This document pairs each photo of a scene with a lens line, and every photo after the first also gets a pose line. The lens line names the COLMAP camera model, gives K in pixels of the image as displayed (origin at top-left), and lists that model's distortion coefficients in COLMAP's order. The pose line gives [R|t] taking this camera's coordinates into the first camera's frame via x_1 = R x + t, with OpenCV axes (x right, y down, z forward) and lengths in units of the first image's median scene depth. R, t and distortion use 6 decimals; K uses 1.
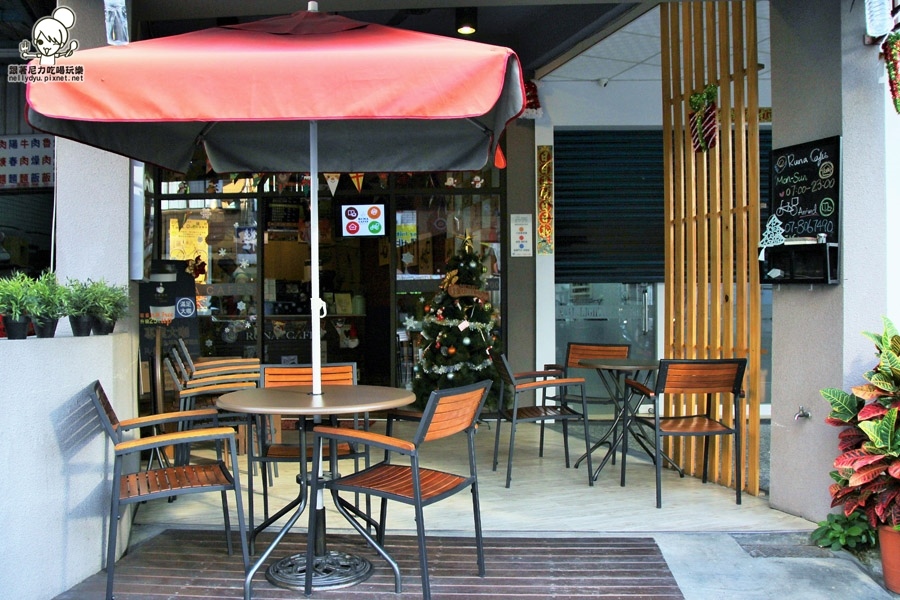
lens RADIAL K [[770.4, 0, 450.0], [0, 770.4, 300.0], [0, 0, 1]] dist [-0.120539, 0.122777]
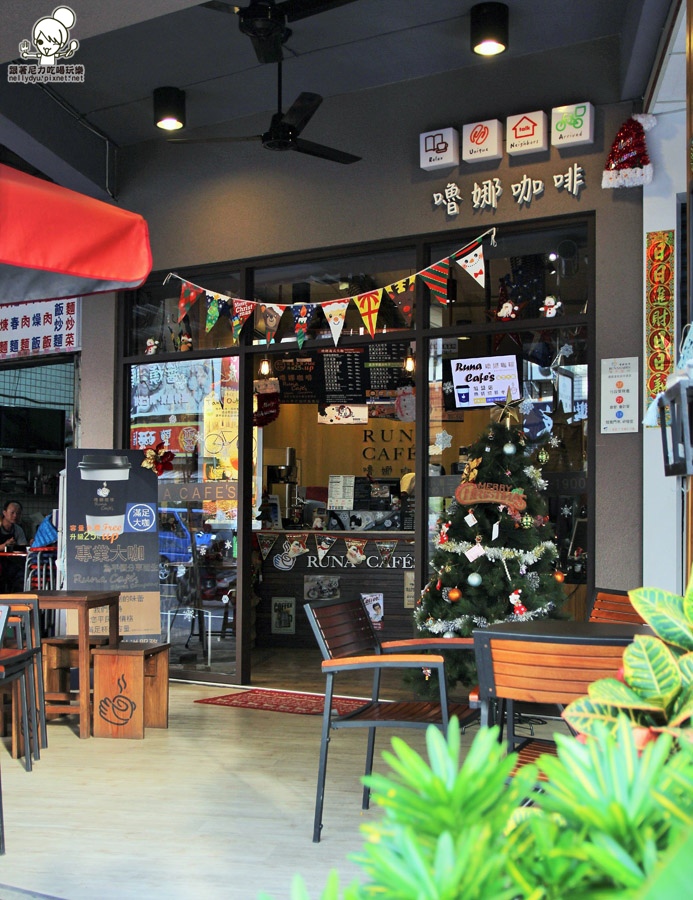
lens RADIAL K [[1148.0, 0, 349.9], [0, 1148.0, 476.8], [0, 0, 1]] dist [-0.010947, 0.005312]
pose [[0.880613, -0.006794, -0.473788, 0.328860], [-0.006475, 0.999631, -0.026368, -0.001032], [0.473793, 0.026288, 0.880244, 0.173778]]
